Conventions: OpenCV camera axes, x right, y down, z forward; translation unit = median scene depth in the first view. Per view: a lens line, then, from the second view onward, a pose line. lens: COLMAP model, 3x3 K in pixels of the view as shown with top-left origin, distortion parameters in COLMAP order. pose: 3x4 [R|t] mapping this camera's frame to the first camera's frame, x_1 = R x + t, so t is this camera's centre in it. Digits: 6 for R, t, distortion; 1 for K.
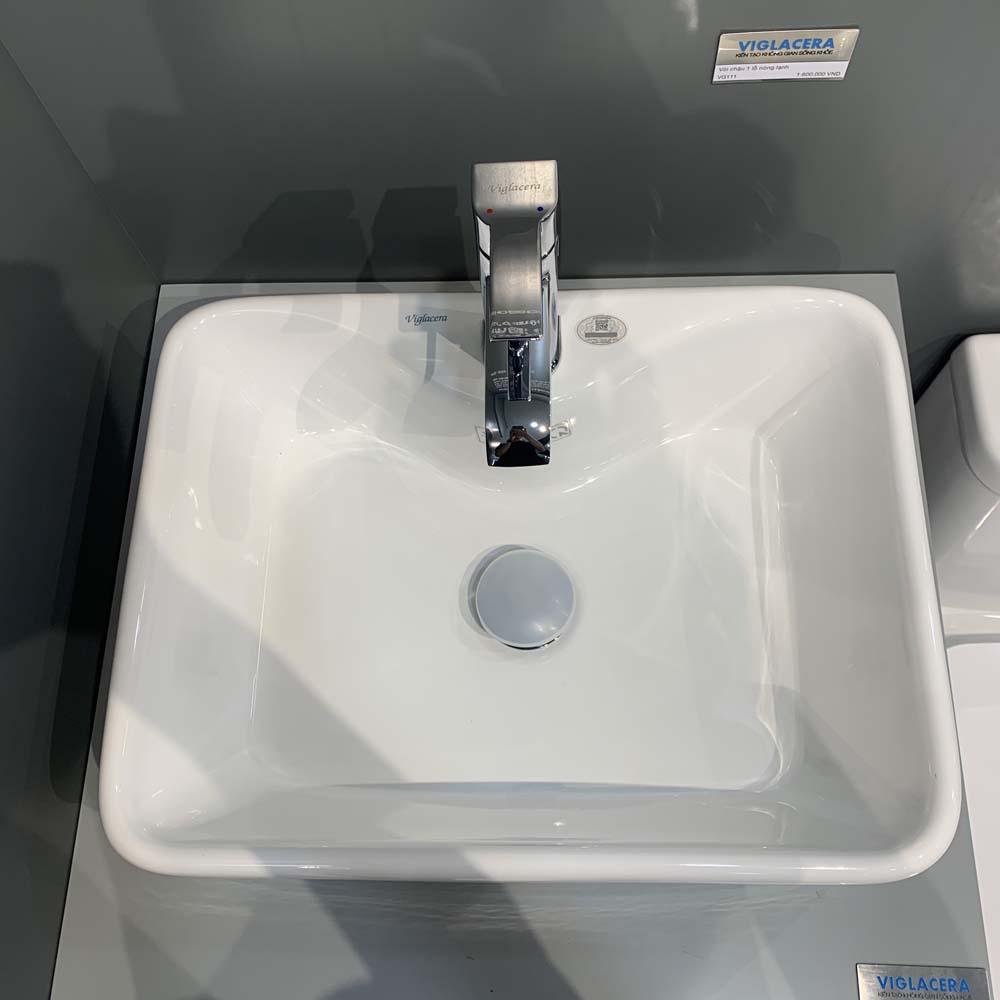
lens RADIAL K [[999.3, 0, 500.4], [0, 999.3, 523.3], [0, 0, 1]] dist [0.019524, -0.015164]
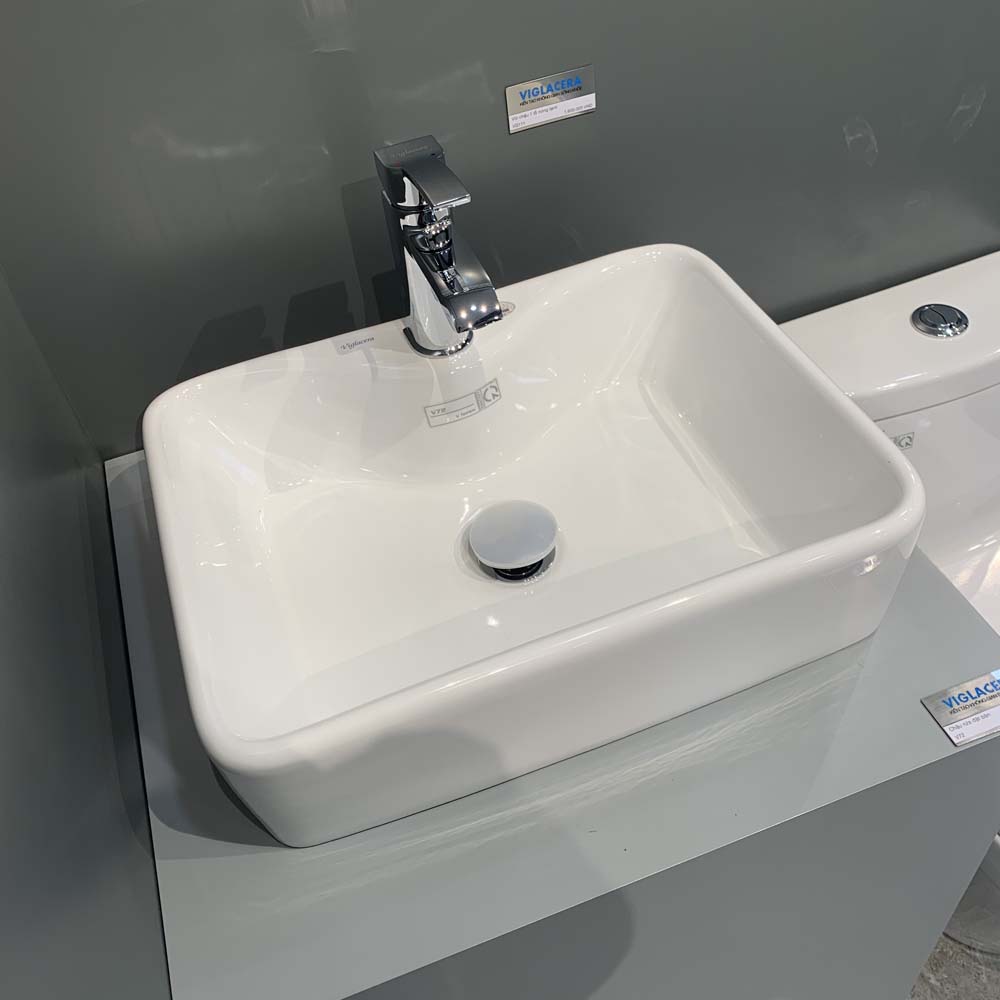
lens RADIAL K [[1018.0, 0, 499.6], [0, 1018.0, 532.3], [0, 0, 1]] dist [0.105630, -0.217442]
pose [[0.933950, -0.285478, 0.215032, -0.270292], [0.349149, 0.857329, -0.378262, 0.576621], [-0.076368, 0.428356, 0.900377, -0.045288]]
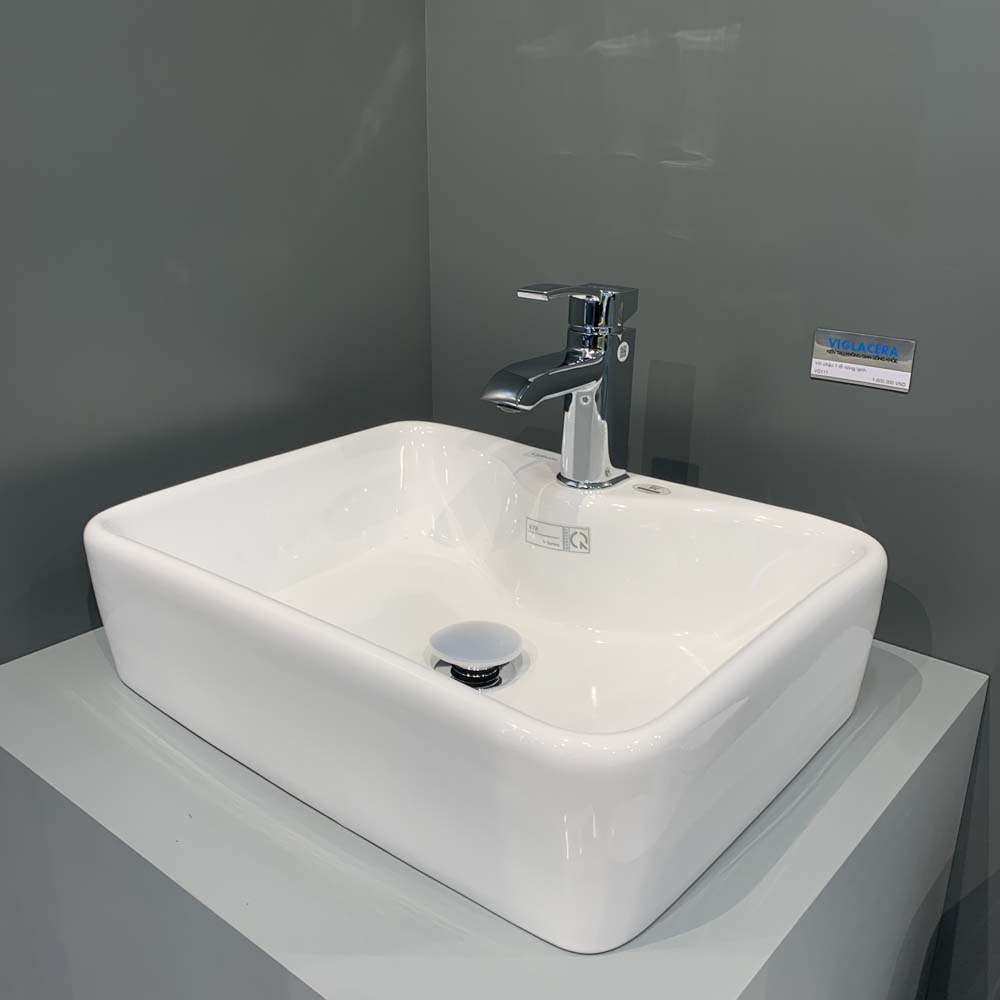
lens RADIAL K [[1018.0, 0, 499.6], [0, 1018.0, 532.3], [0, 0, 1]] dist [0.105630, -0.217442]
pose [[0.776452, 0.296519, -0.556056, 0.717079], [-0.610378, 0.573308, -0.546586, 0.680300], [0.156718, 0.763802, 0.626135, 0.247457]]
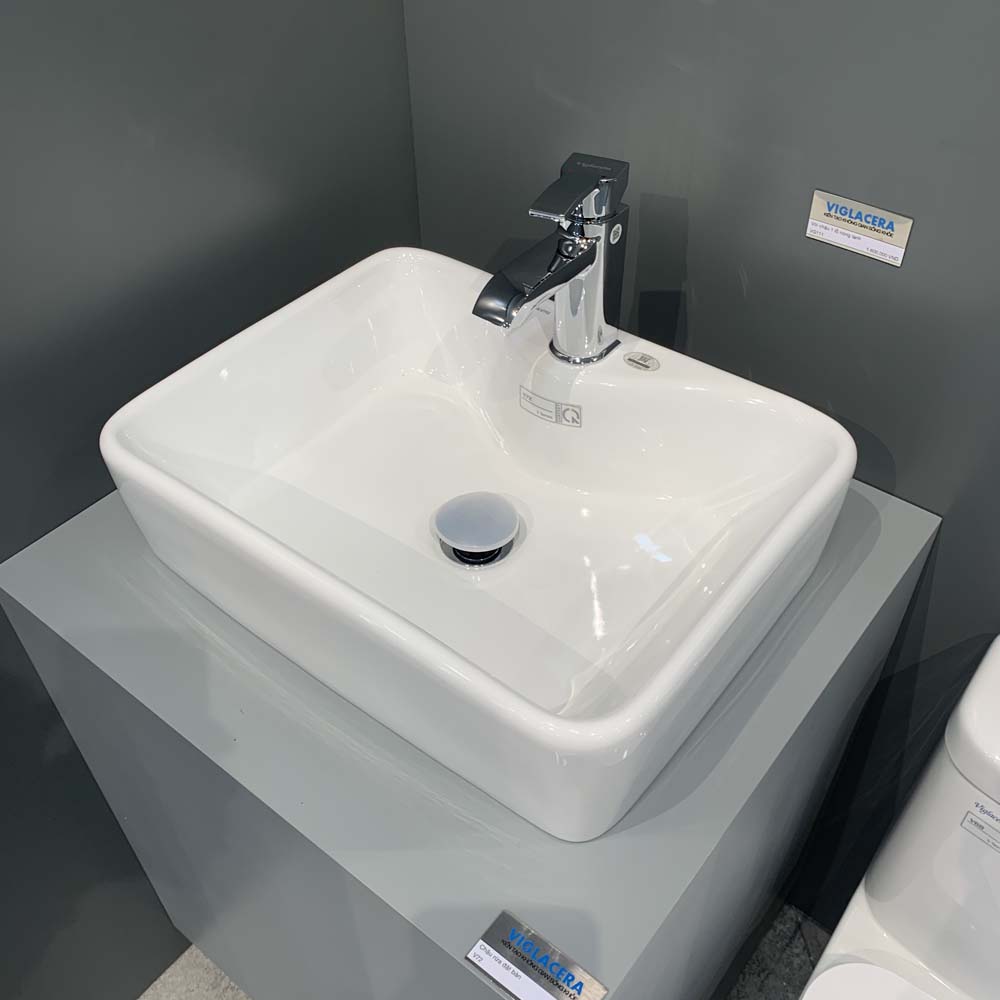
lens RADIAL K [[1018.0, 0, 499.6], [0, 1018.0, 532.3], [0, 0, 1]] dist [0.105630, -0.217442]
pose [[0.792937, 0.465353, -0.393315, 0.609310], [-0.585418, 0.760830, -0.280042, 0.468475], [0.168927, 0.452309, 0.875717, -0.064853]]
